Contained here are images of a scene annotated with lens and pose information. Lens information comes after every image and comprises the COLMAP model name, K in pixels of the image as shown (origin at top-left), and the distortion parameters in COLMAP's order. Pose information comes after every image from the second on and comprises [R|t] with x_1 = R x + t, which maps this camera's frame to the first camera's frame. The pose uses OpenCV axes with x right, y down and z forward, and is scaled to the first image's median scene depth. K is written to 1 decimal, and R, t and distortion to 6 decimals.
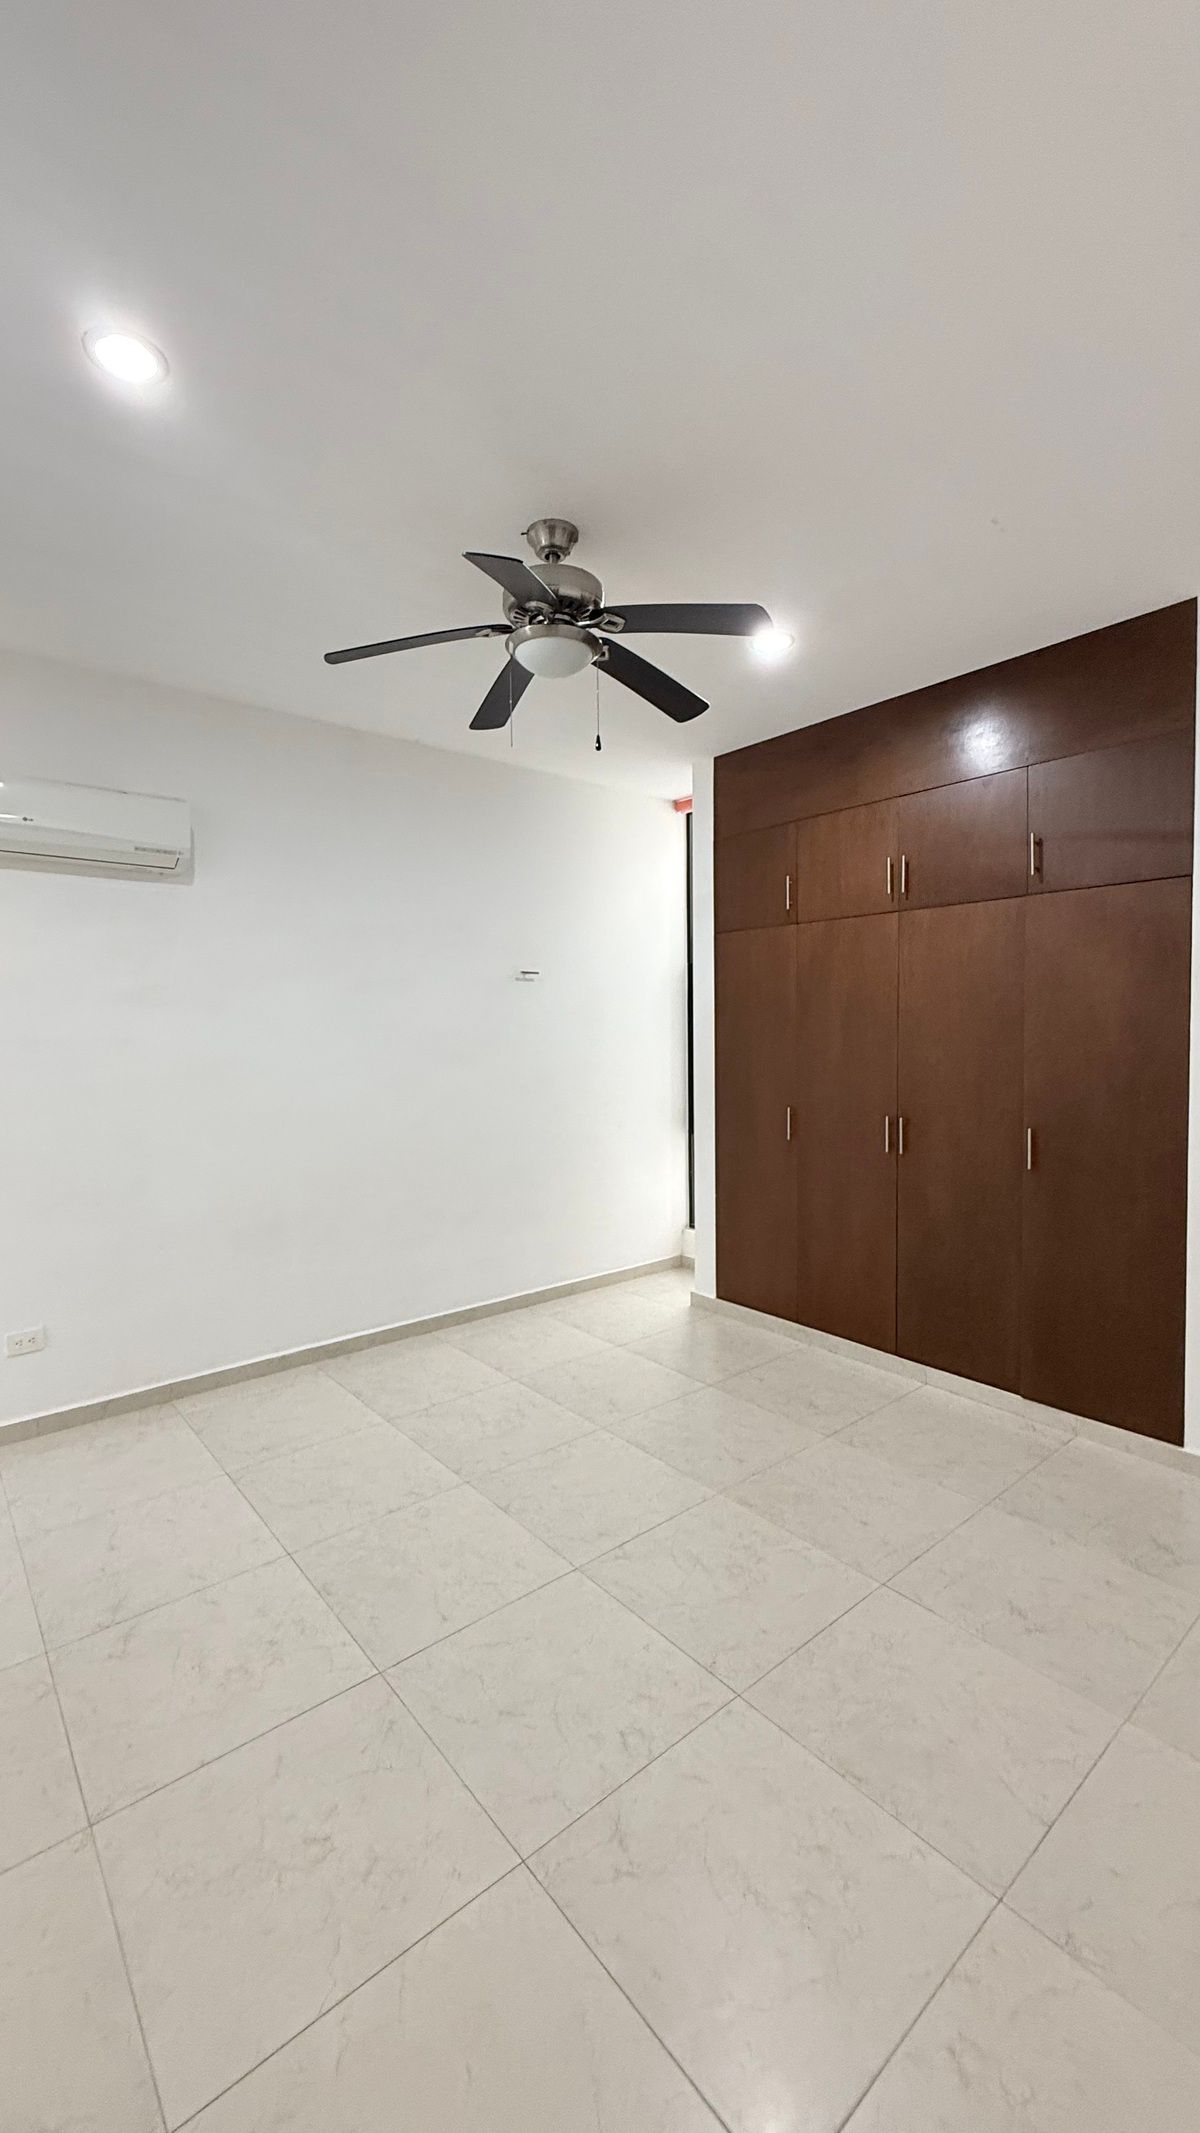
lens RADIAL K [[845.8, 0, 602.9], [0, 845.8, 1066.1], [0, 0, 1]] dist [-0.002349, 0.000152]
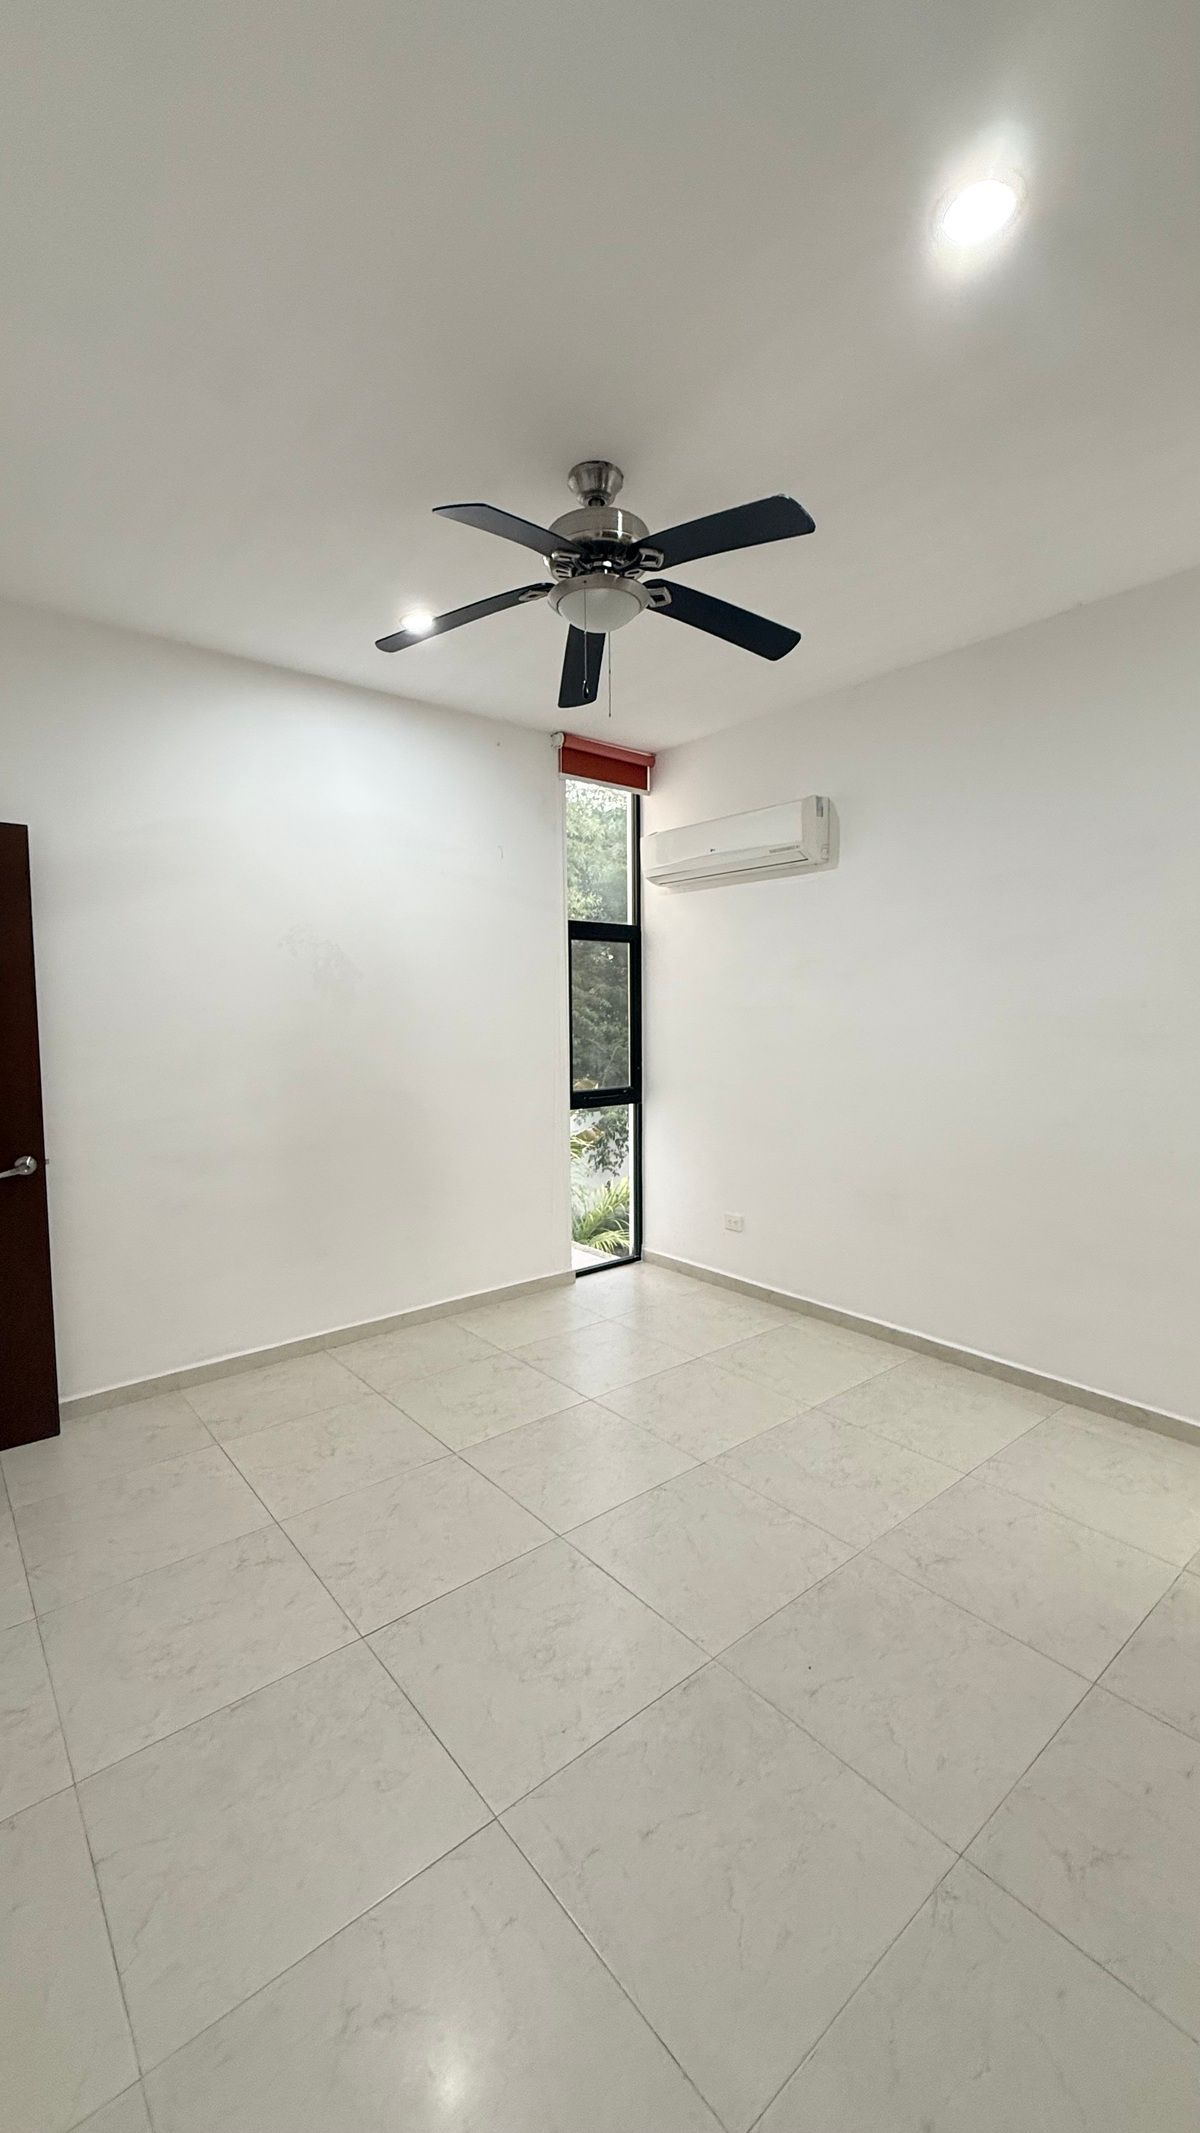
lens RADIAL K [[845.8, 0, 602.9], [0, 845.8, 1066.1], [0, 0, 1]] dist [-0.002349, 0.000152]
pose [[-0.006140, 0.079956, -0.996779, 0.711071], [-0.034865, 0.996175, 0.080122, -0.039219], [0.999373, 0.035244, -0.003329, 0.786494]]
